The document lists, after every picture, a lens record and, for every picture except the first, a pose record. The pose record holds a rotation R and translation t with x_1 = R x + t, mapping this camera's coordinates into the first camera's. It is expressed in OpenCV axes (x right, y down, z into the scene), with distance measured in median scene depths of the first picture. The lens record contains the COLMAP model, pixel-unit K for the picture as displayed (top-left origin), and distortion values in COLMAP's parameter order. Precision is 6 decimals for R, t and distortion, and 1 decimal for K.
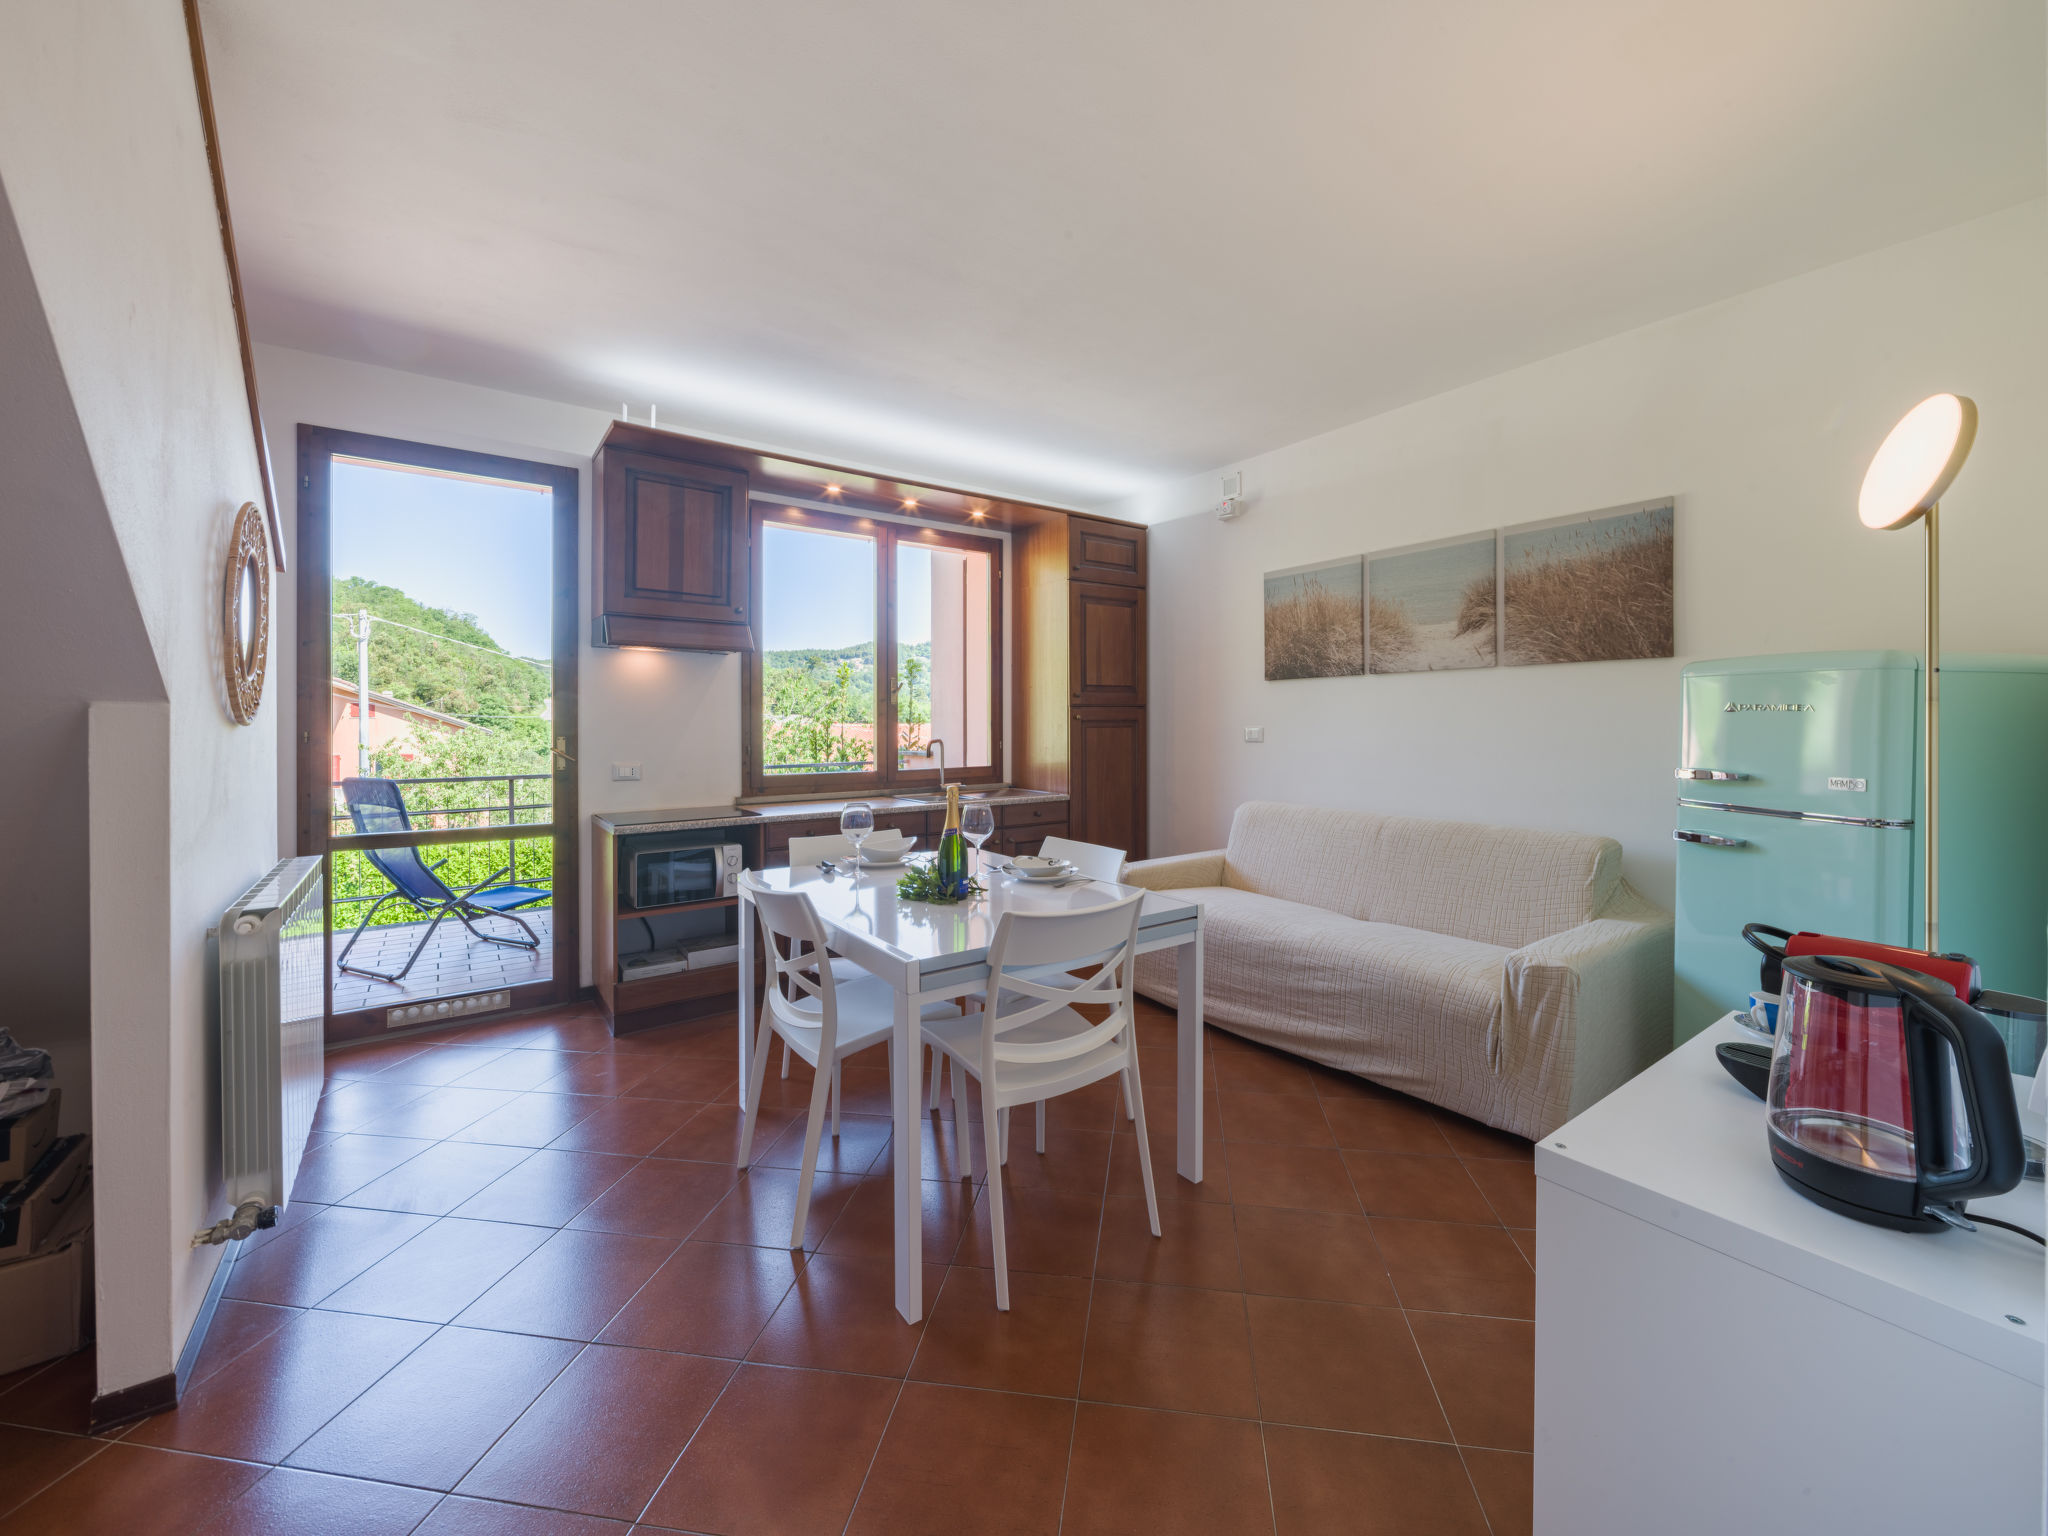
lens RADIAL K [[814.9, 0, 1052.4], [0, 814.9, 725.1], [0, 0, 1]] dist [0.001685, -0.002074]
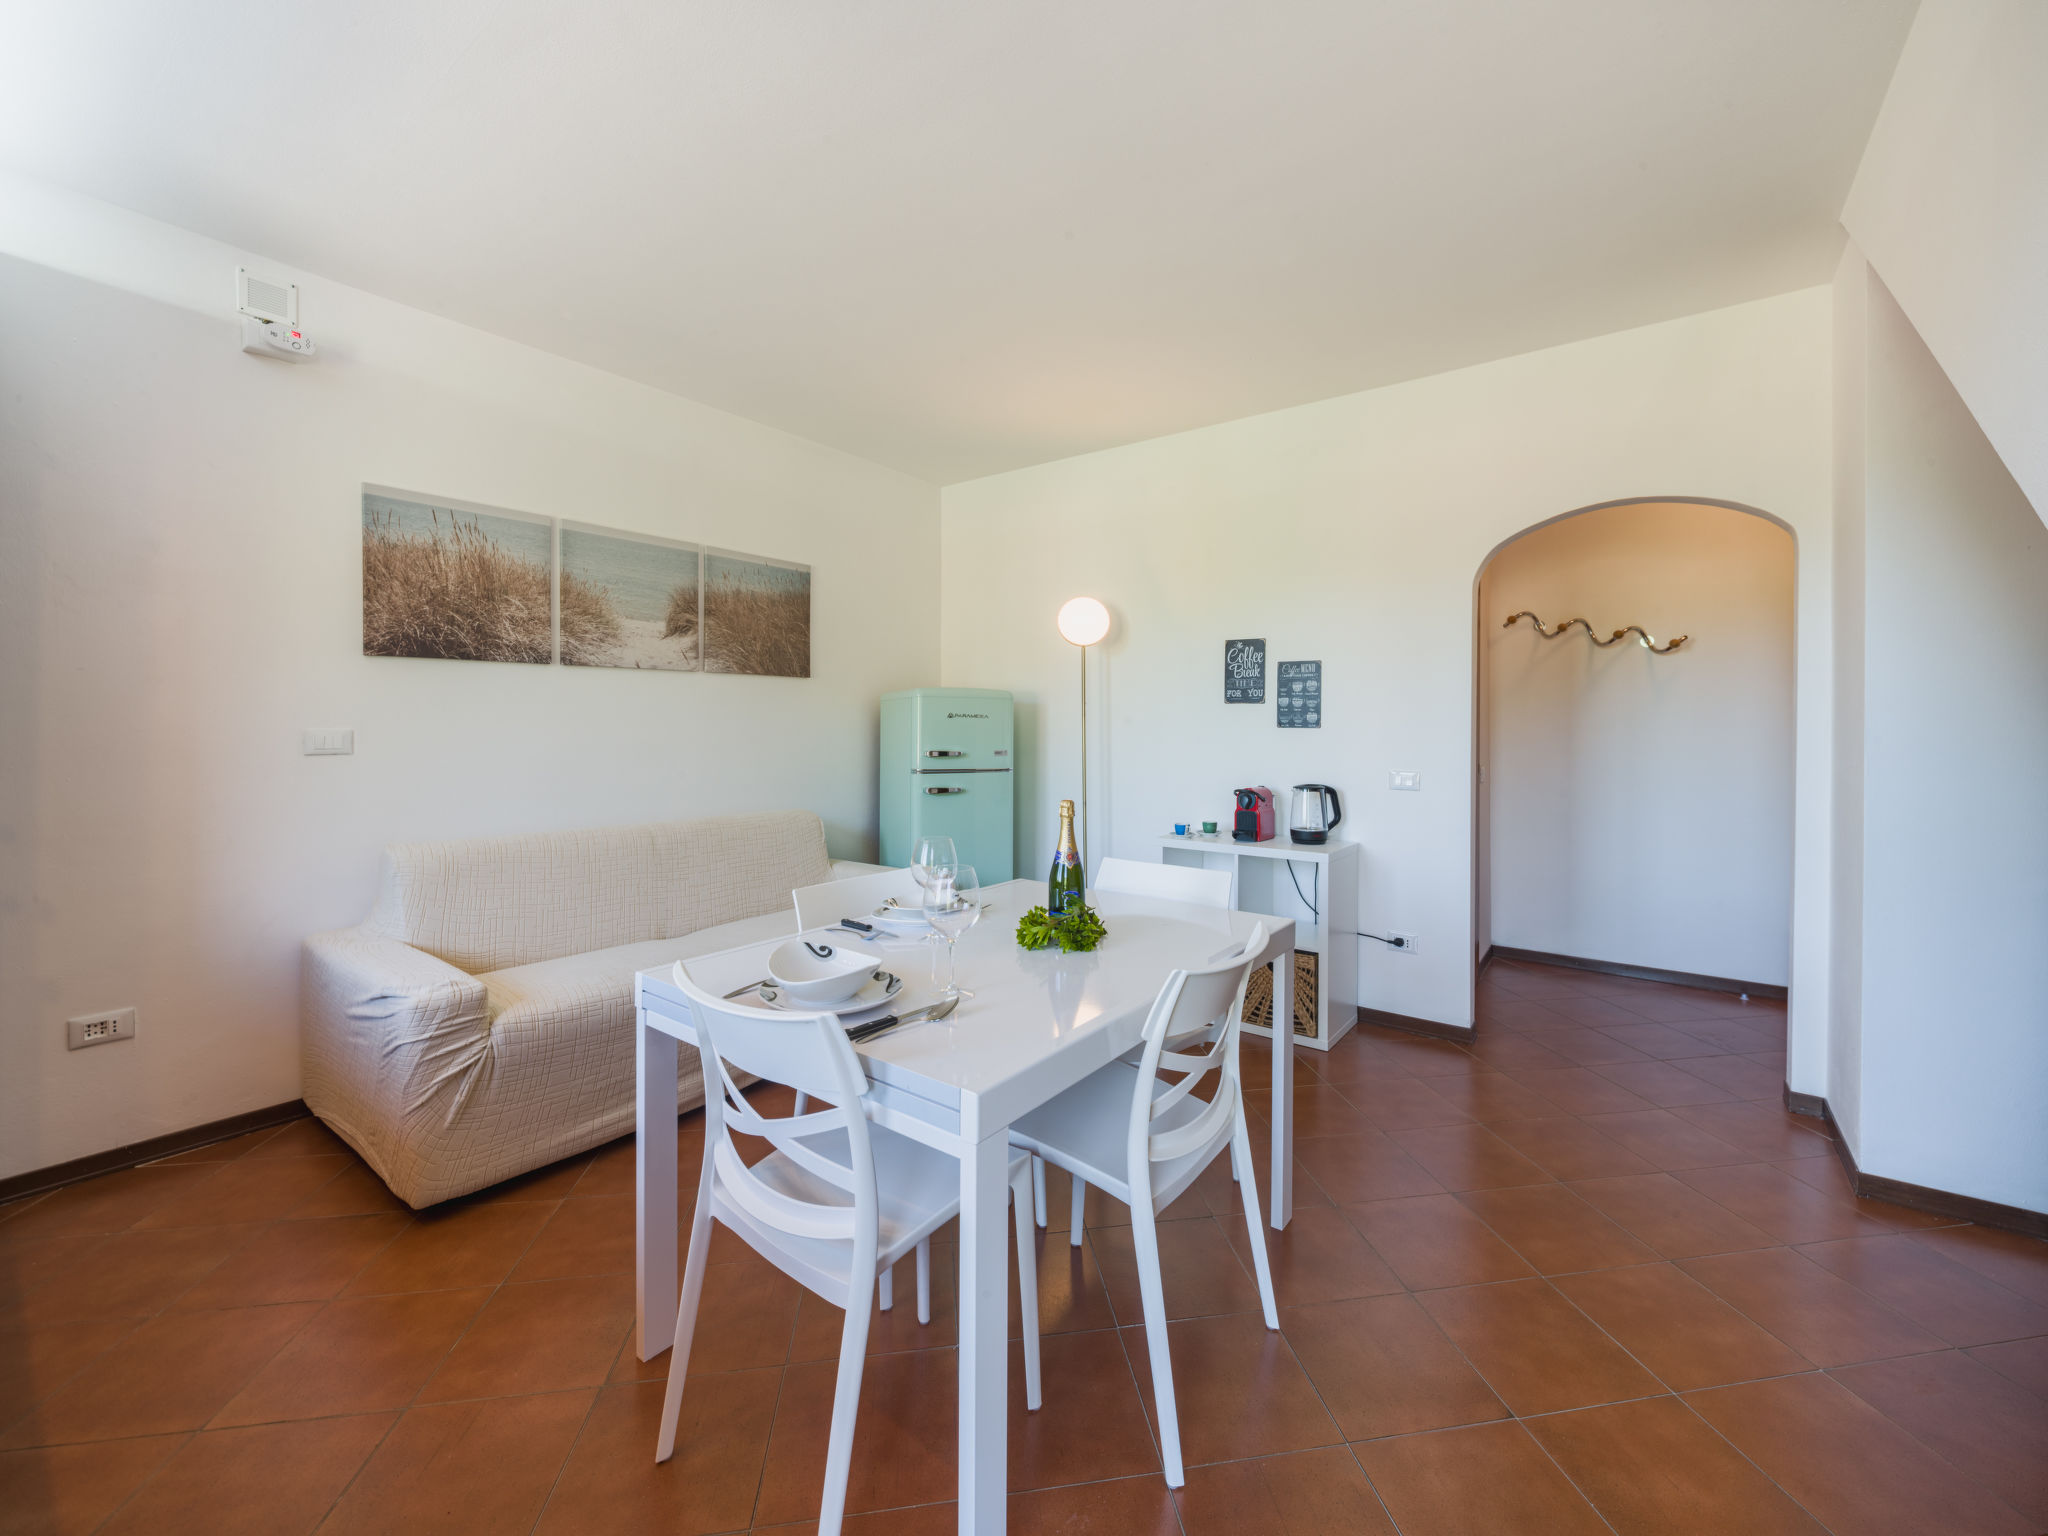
lens RADIAL K [[814.9, 0, 1041.0], [0, 814.9, 729.5], [0, 0, 1]] dist [0.001685, -0.002074]
pose [[-0.286256, -0.006341, 0.958132, -0.499166], [0.000241, 0.999978, 0.006690, -0.001418], [-0.958153, 0.002146, -0.286248, 0.698261]]
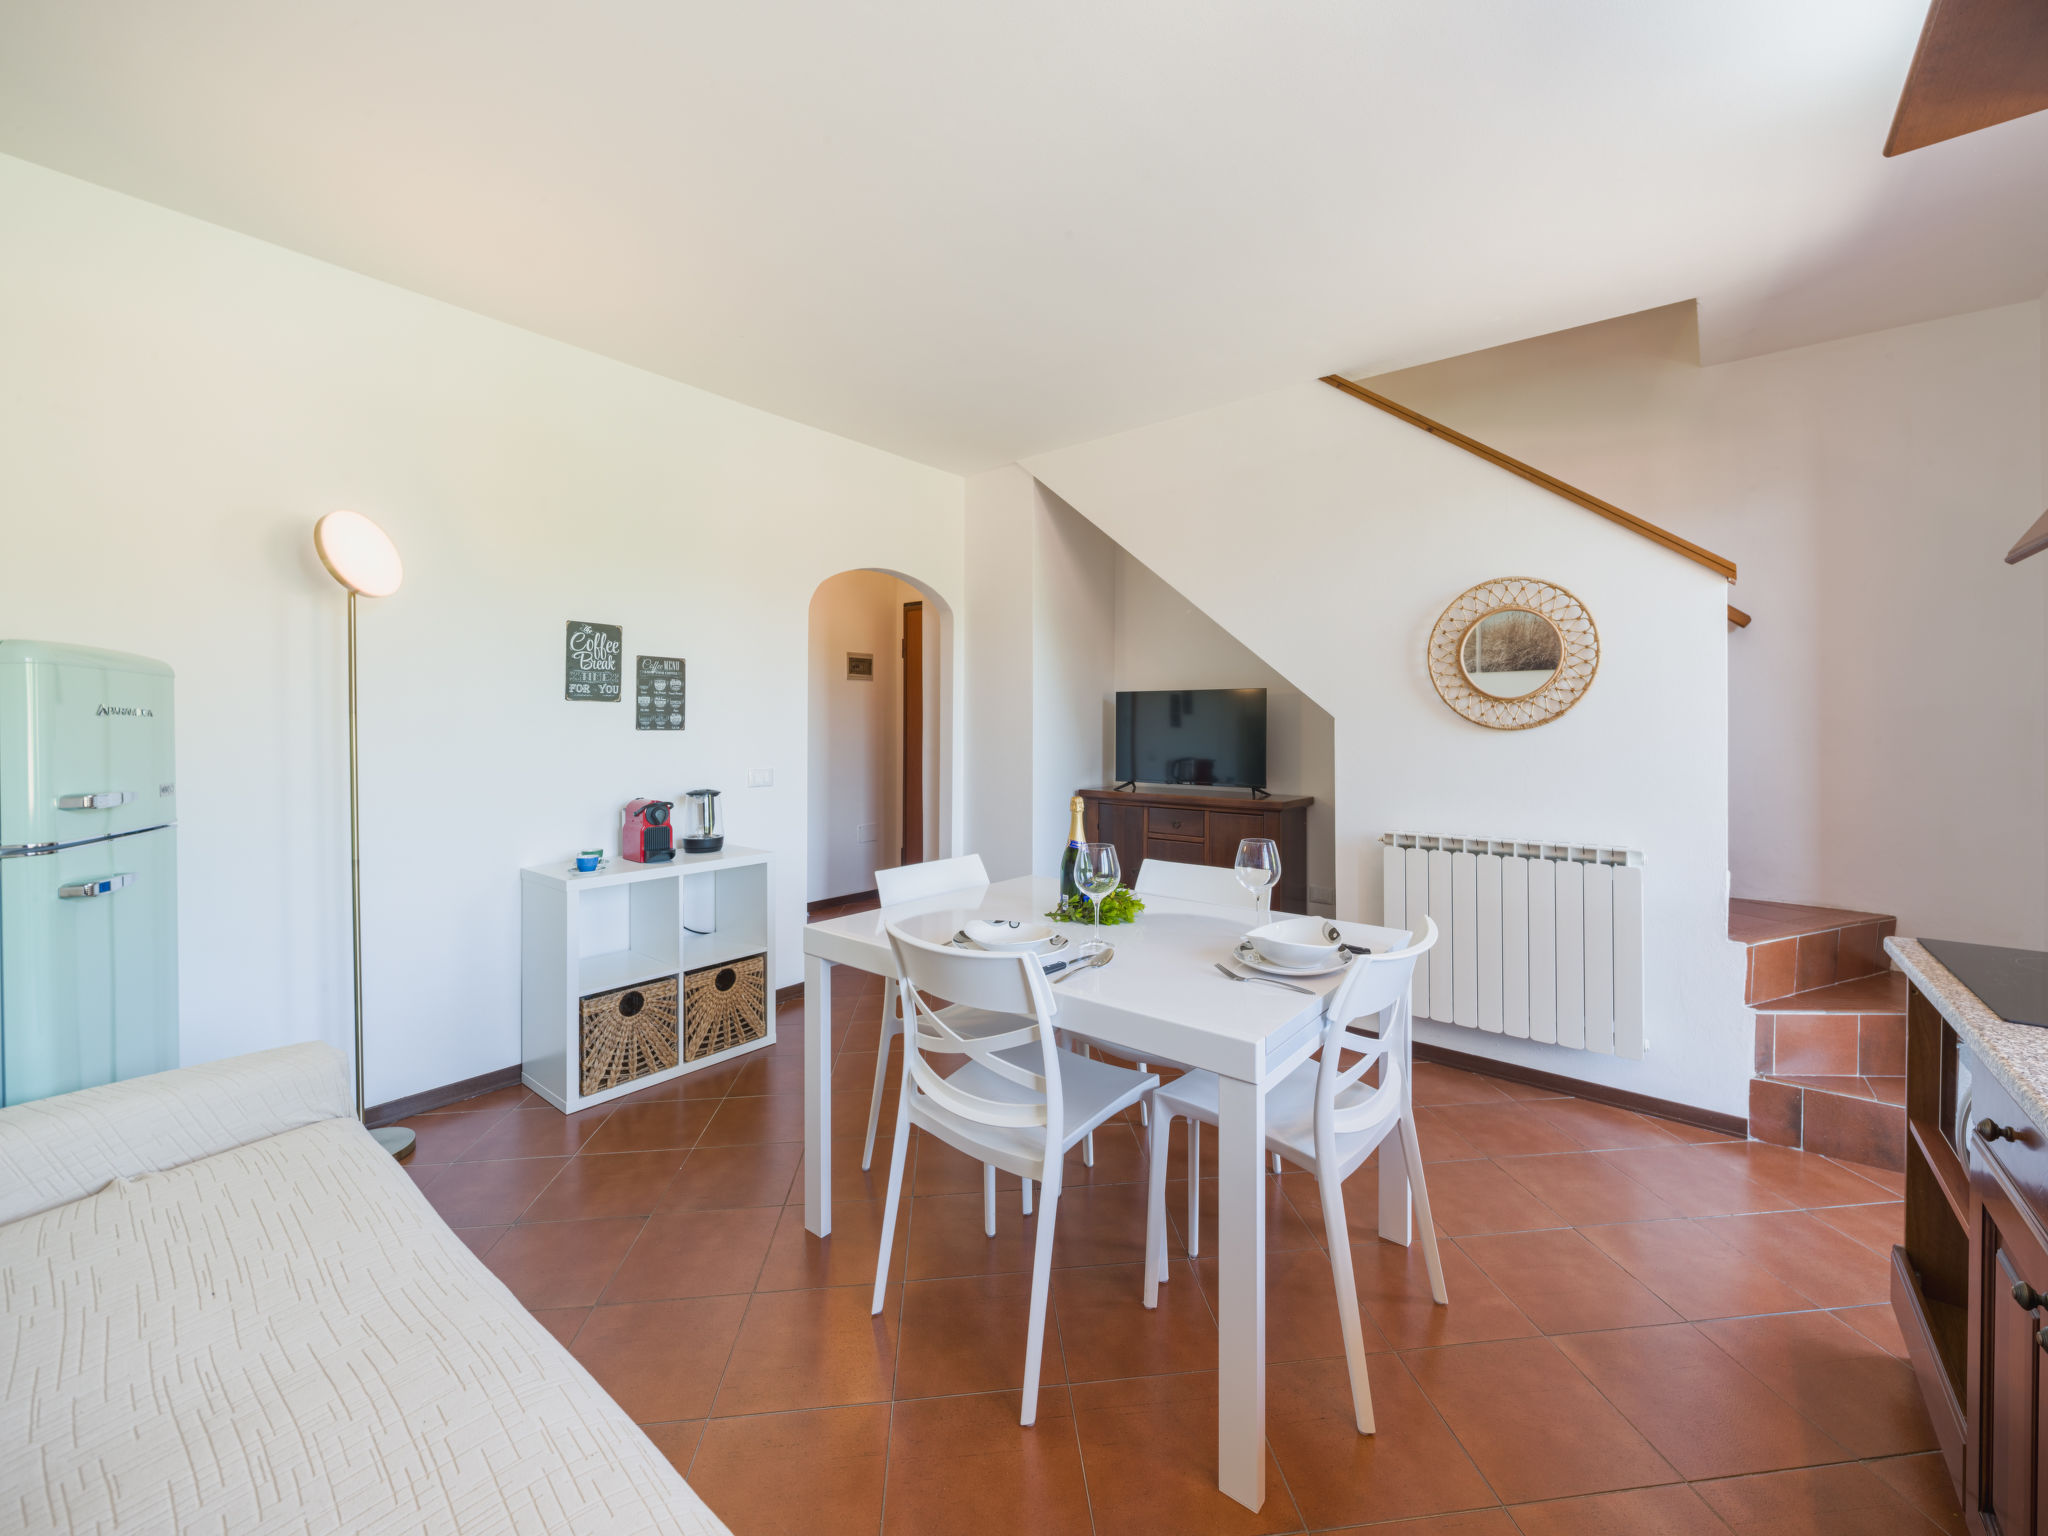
lens RADIAL K [[814.9, 0, 1064.1], [0, 814.9, 724.5], [0, 0, 1]] dist [0.001685, -0.002074]
pose [[-0.962118, -0.000149, -0.272633, 0.081528], [-0.001675, 0.999984, 0.005366, -0.007687], [0.272628, 0.005620, -0.962103, 1.045808]]
